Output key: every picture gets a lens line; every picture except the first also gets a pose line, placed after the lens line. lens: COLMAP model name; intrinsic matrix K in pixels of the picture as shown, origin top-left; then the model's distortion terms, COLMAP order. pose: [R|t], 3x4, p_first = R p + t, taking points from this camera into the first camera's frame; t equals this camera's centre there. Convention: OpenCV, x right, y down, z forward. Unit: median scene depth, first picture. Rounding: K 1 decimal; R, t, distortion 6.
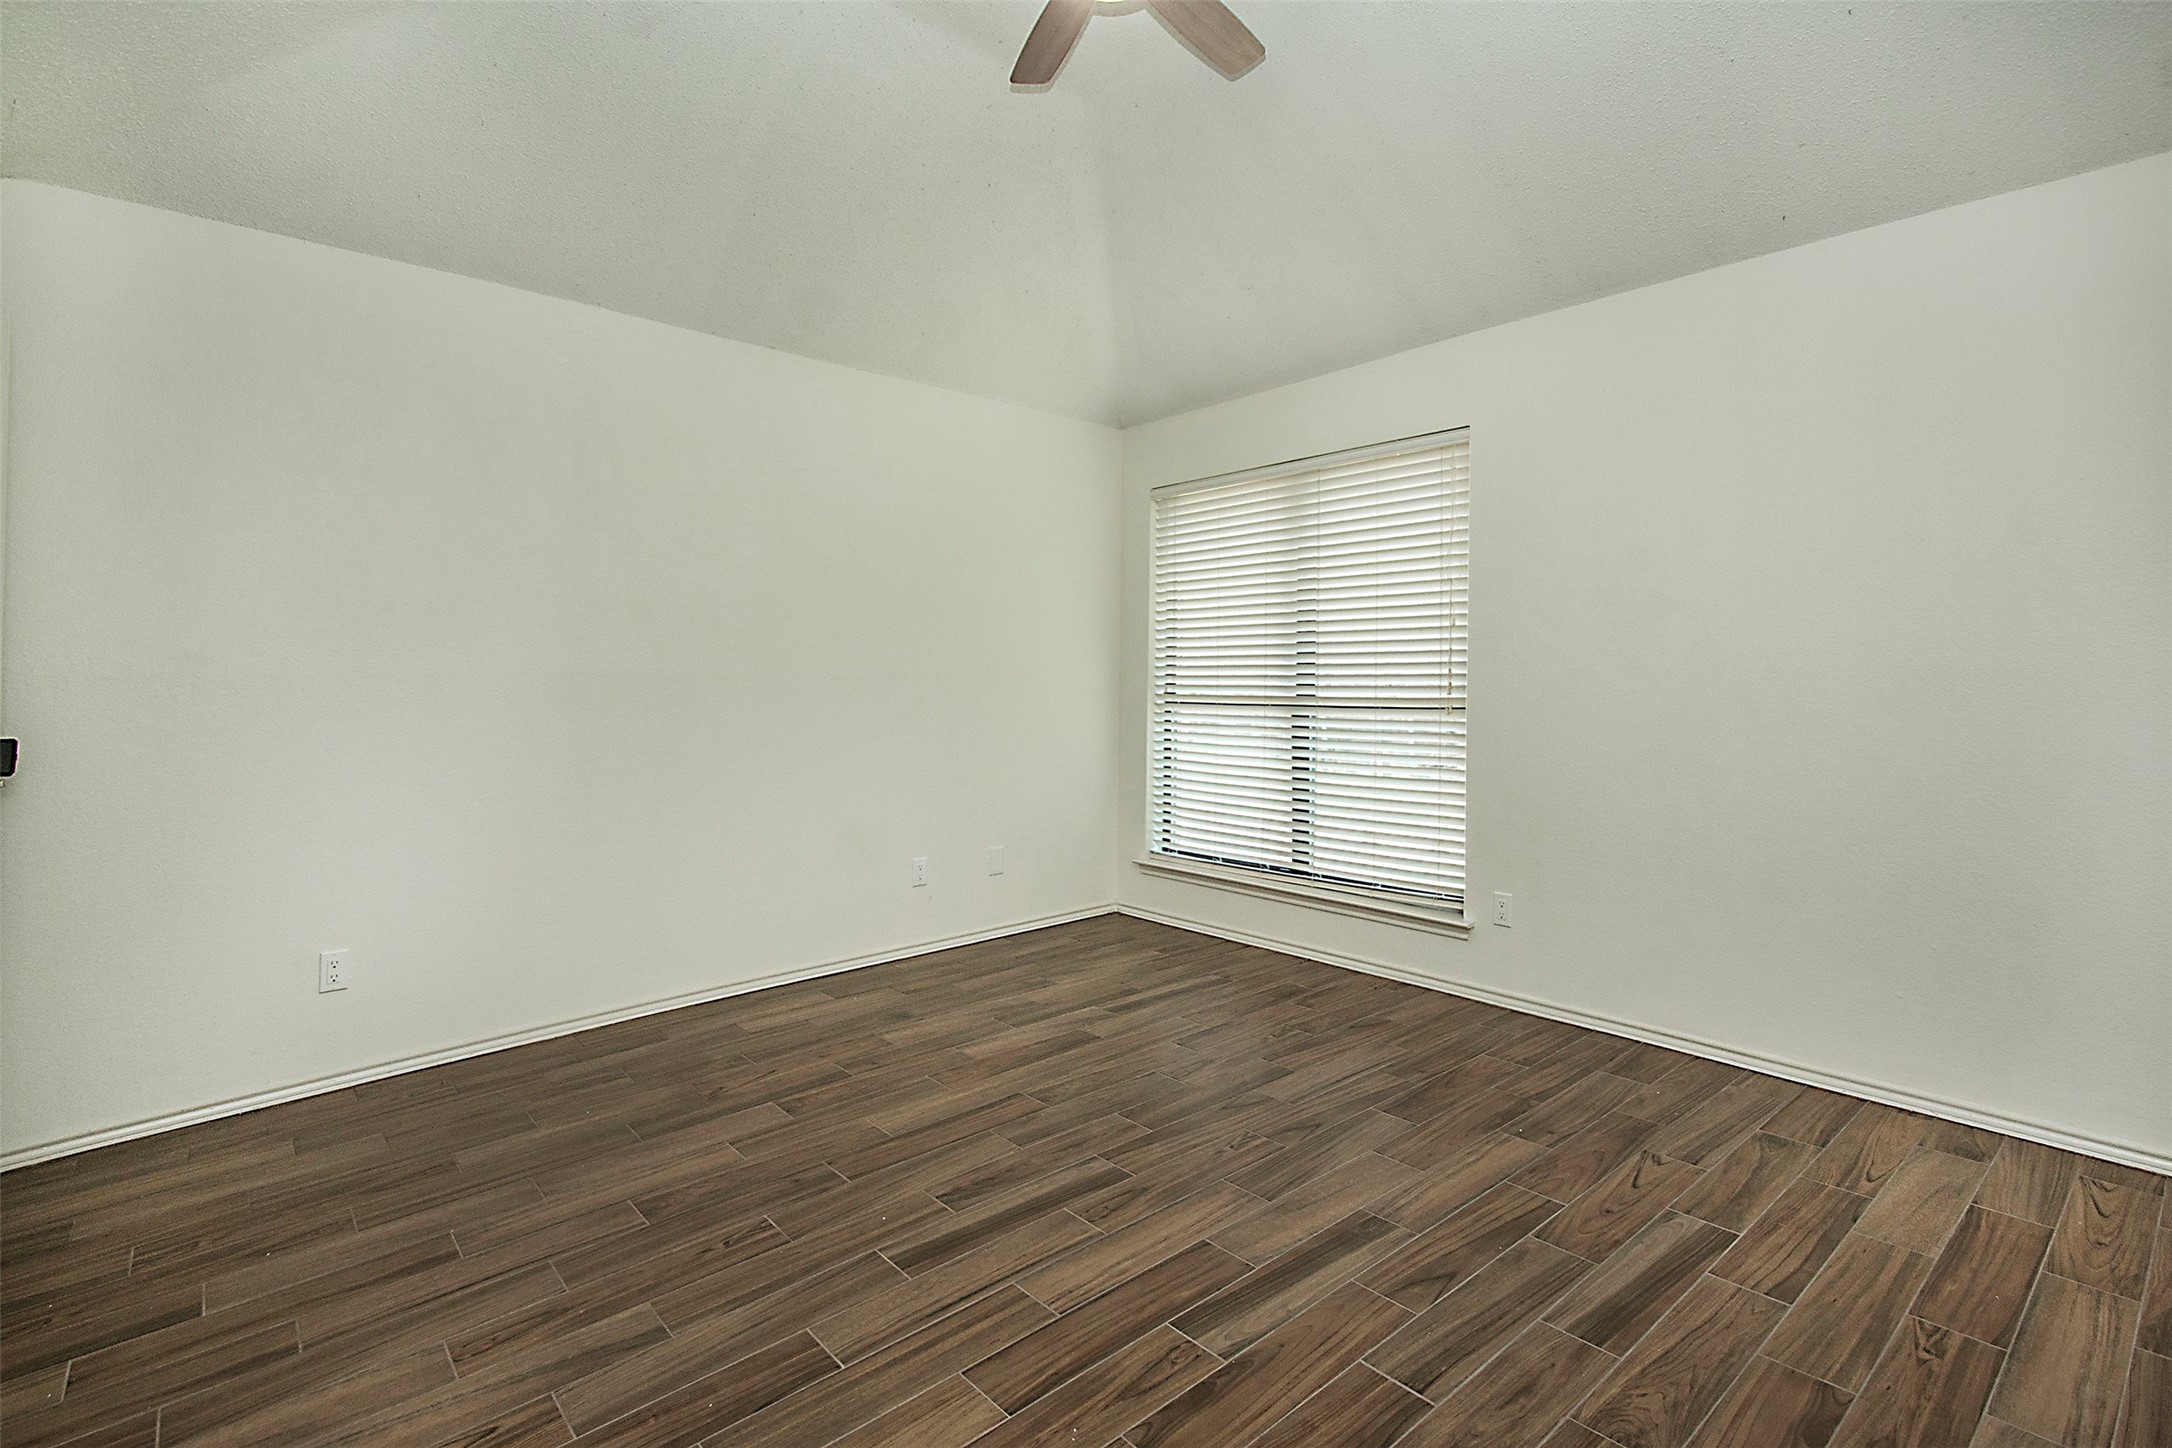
lens RADIAL K [[1015.0, 0, 1034.4], [0, 1015.0, 661.0], [0, 0, 1]] dist [0.053370, -0.022689]
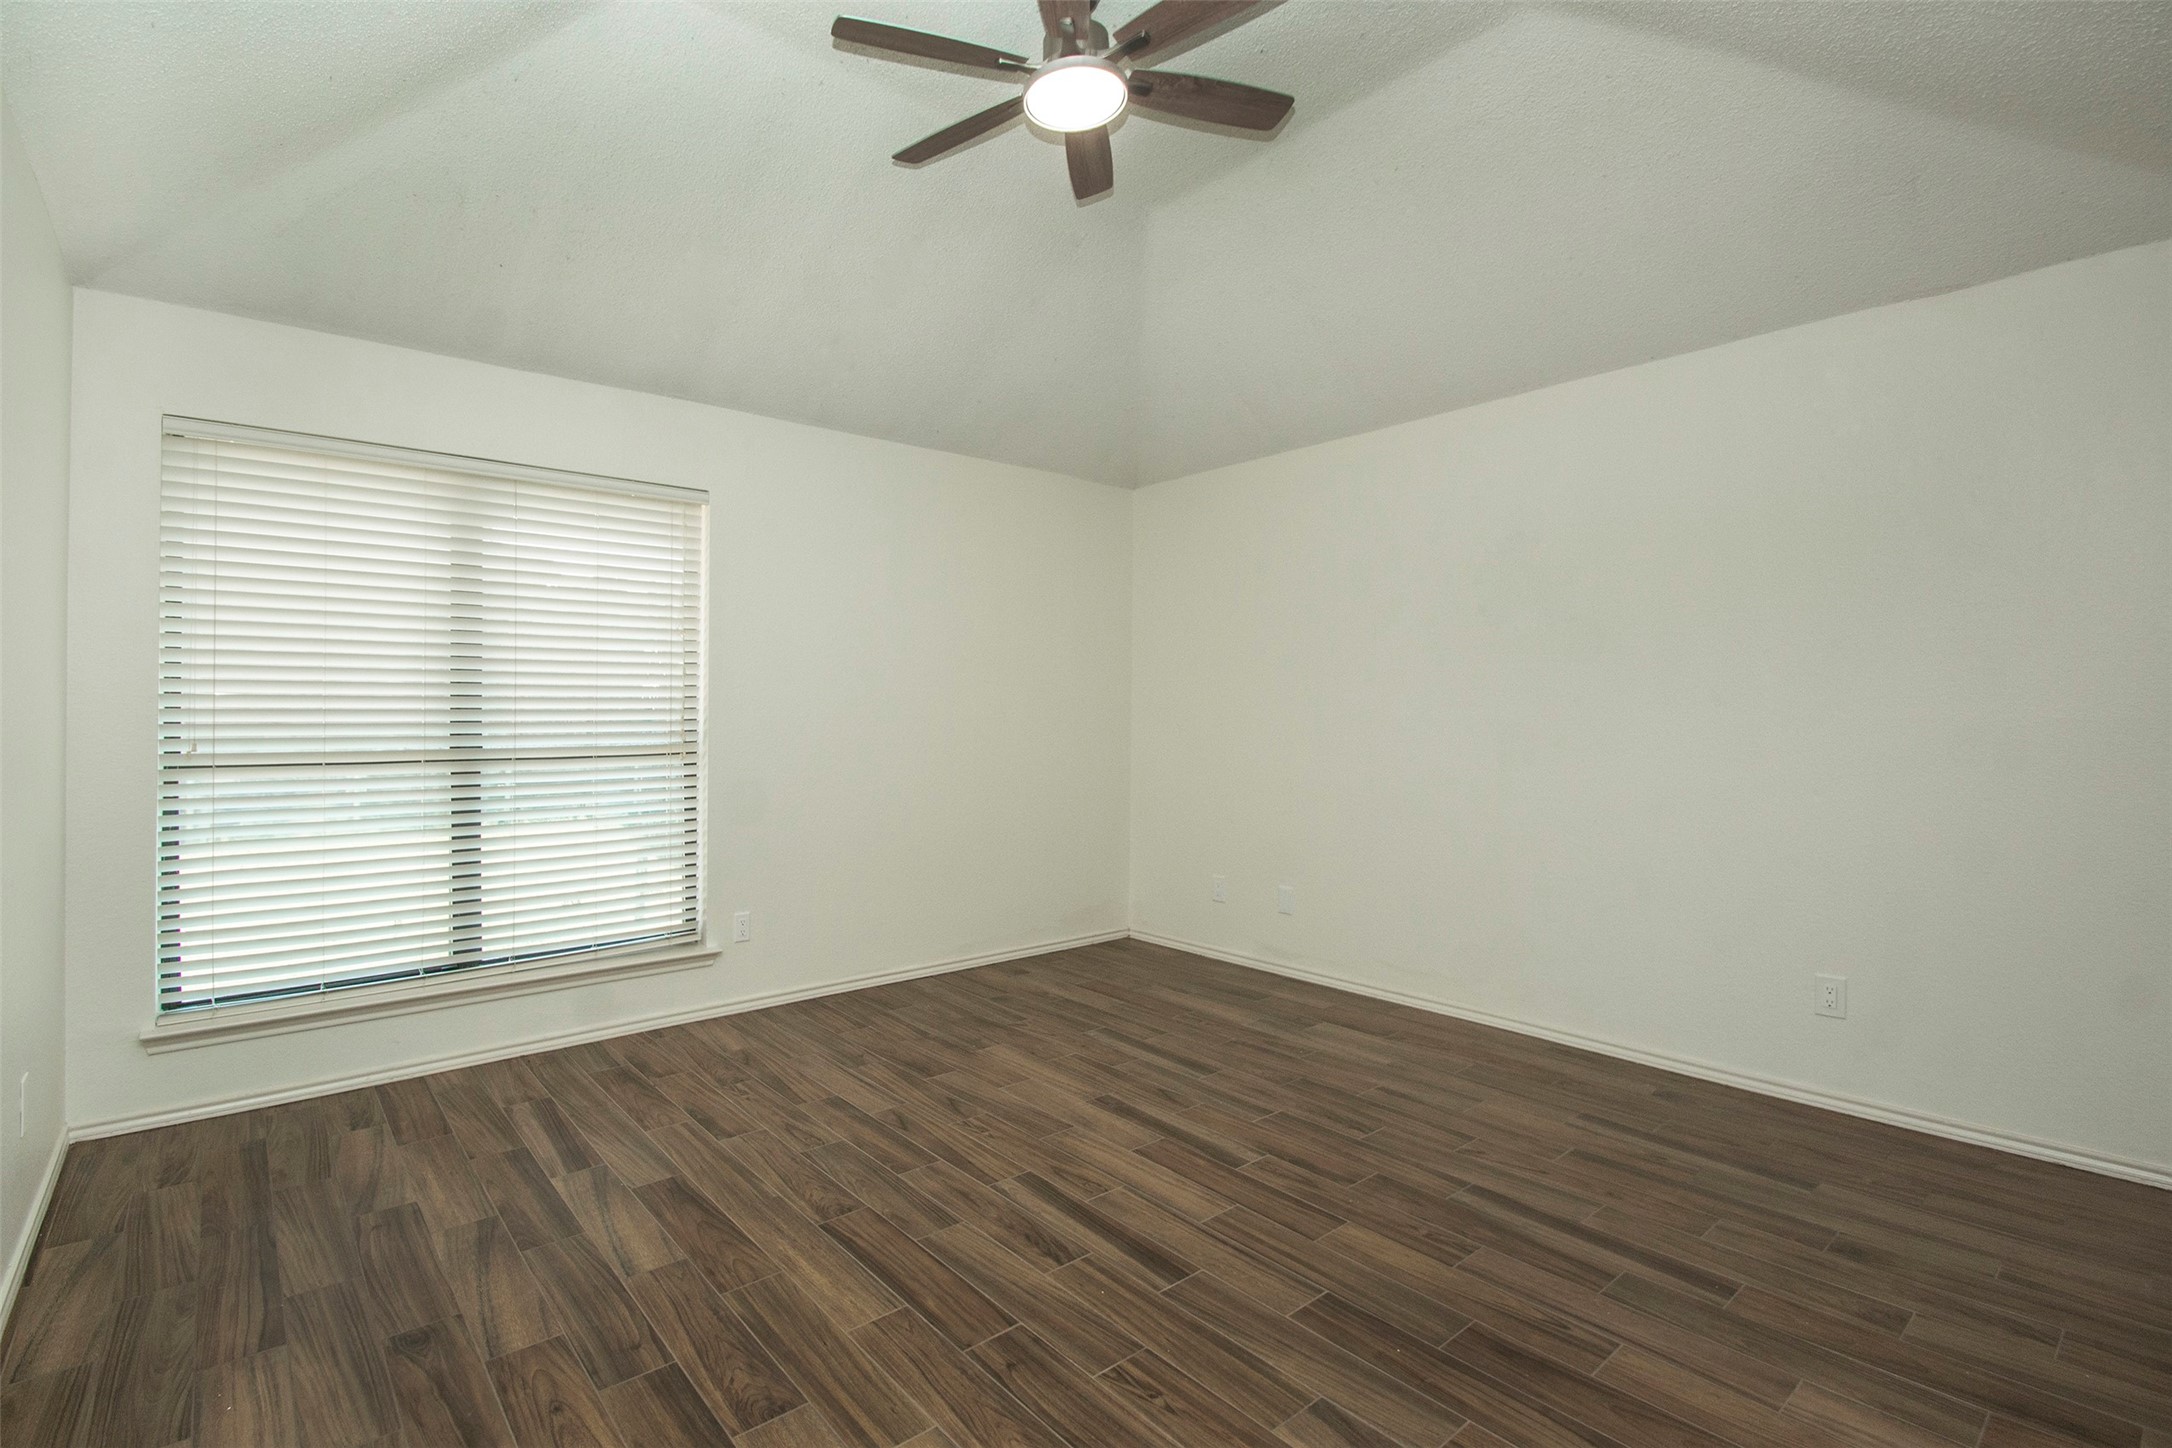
lens RADIAL K [[1019.9, 0, 1086.0], [0, 1019.9, 724.0], [0, 0, 1]] dist [0.024083, 0.000257]
pose [[-0.027151, 0.006075, 0.999613, -0.900523], [-0.026752, 0.999619, -0.006802, 0.015448], [-0.999273, -0.026927, -0.026978, 0.859123]]
